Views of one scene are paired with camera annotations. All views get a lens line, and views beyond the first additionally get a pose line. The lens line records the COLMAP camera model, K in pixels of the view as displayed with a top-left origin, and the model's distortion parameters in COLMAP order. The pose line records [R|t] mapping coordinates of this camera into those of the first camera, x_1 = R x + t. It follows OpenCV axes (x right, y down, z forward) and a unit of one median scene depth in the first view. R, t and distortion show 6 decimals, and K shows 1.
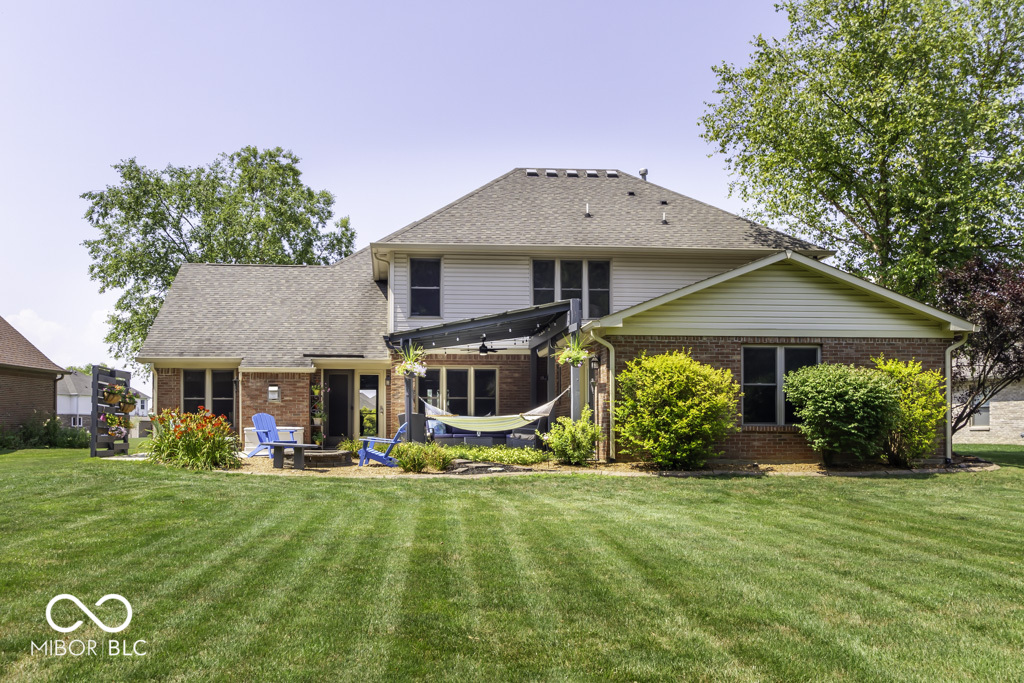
lens RADIAL K [[940.3, 0, 450.9], [0, 940.3, 419.1], [0, 0, 1]] dist [-0.016622, 0.006434]
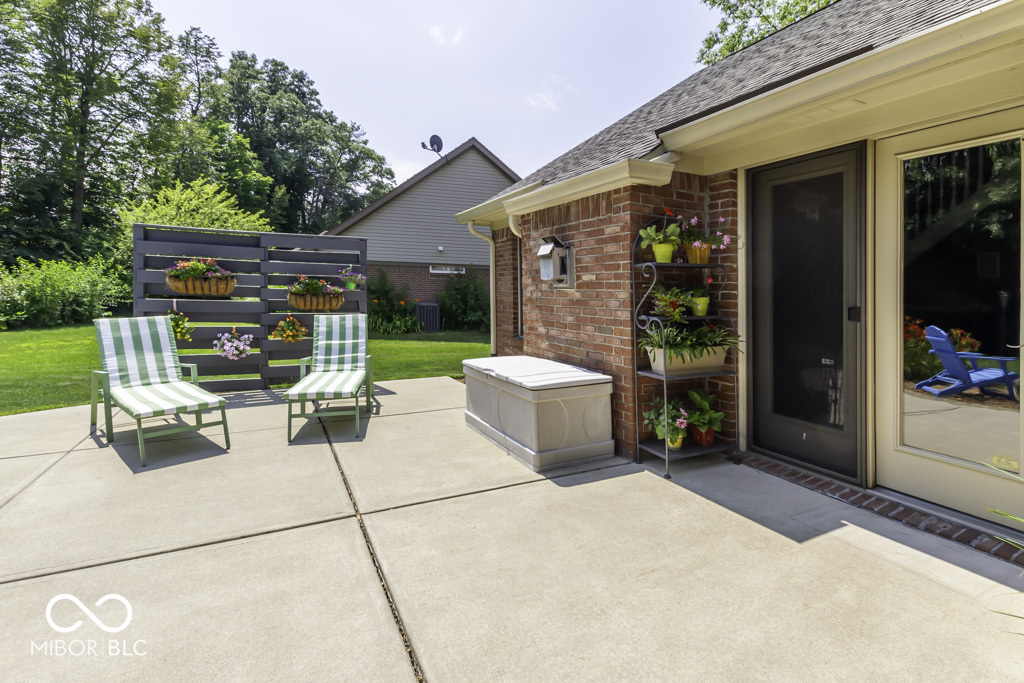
lens RADIAL K [[487.5, 0, 517.5], [0, 487.5, 299.4], [0, 0, 1]] dist [0.005762, -0.003620]
pose [[0.412235, 0.018297, -0.910894, -0.030287], [-0.001573, 0.999811, 0.019371, -0.017446], [0.911076, -0.006553, 0.412186, 0.891532]]
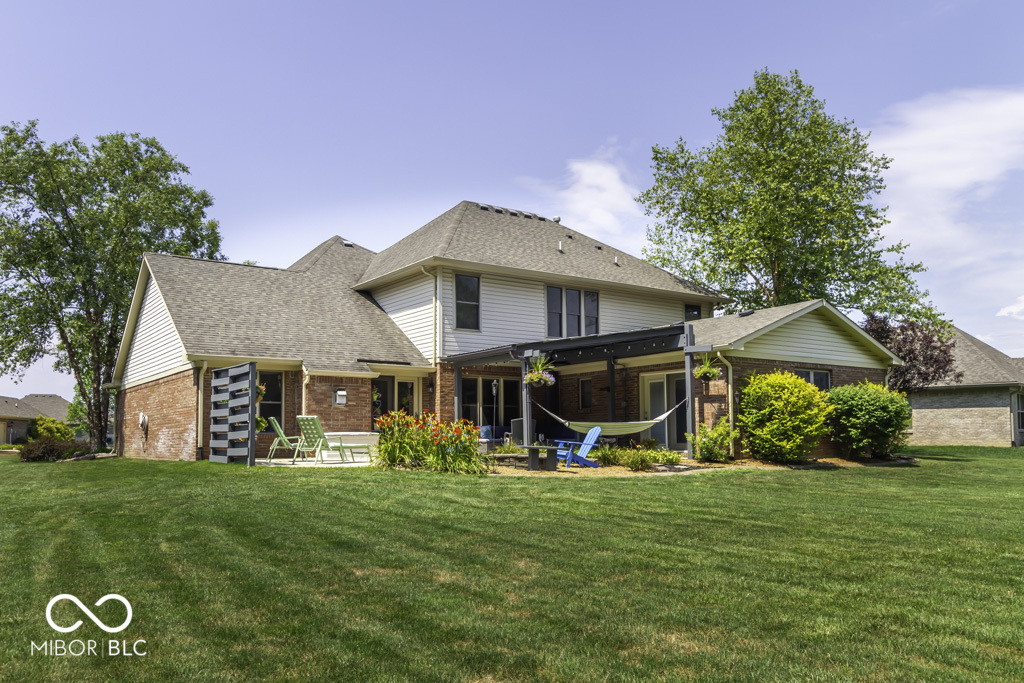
lens RADIAL K [[850.1, 0, 514.6], [0, 850.1, 346.8], [0, 0, 1]] dist [-0.004898, 0.003558]
pose [[0.850549, 0.052595, 0.523258, -0.487595], [-0.001236, 0.995184, -0.098020, 0.005982], [-0.525894, 0.082724, 0.846518, 0.147898]]
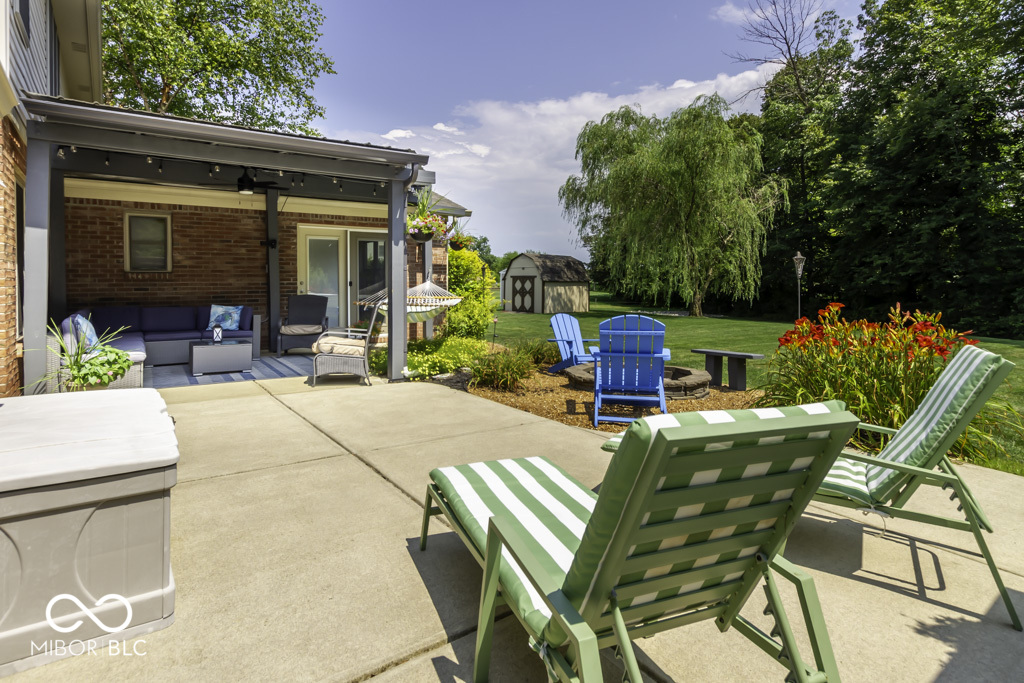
lens RADIAL K [[542.9, 0, 511.4], [0, 542.9, 300.4], [0, 0, 1]] dist [0.005488, -0.002528]
pose [[-0.540729, -0.039498, 0.840269, -0.301200], [-0.017895, 0.999211, 0.035453, -0.017274], [-0.841007, 0.004134, -0.541009, 0.951488]]
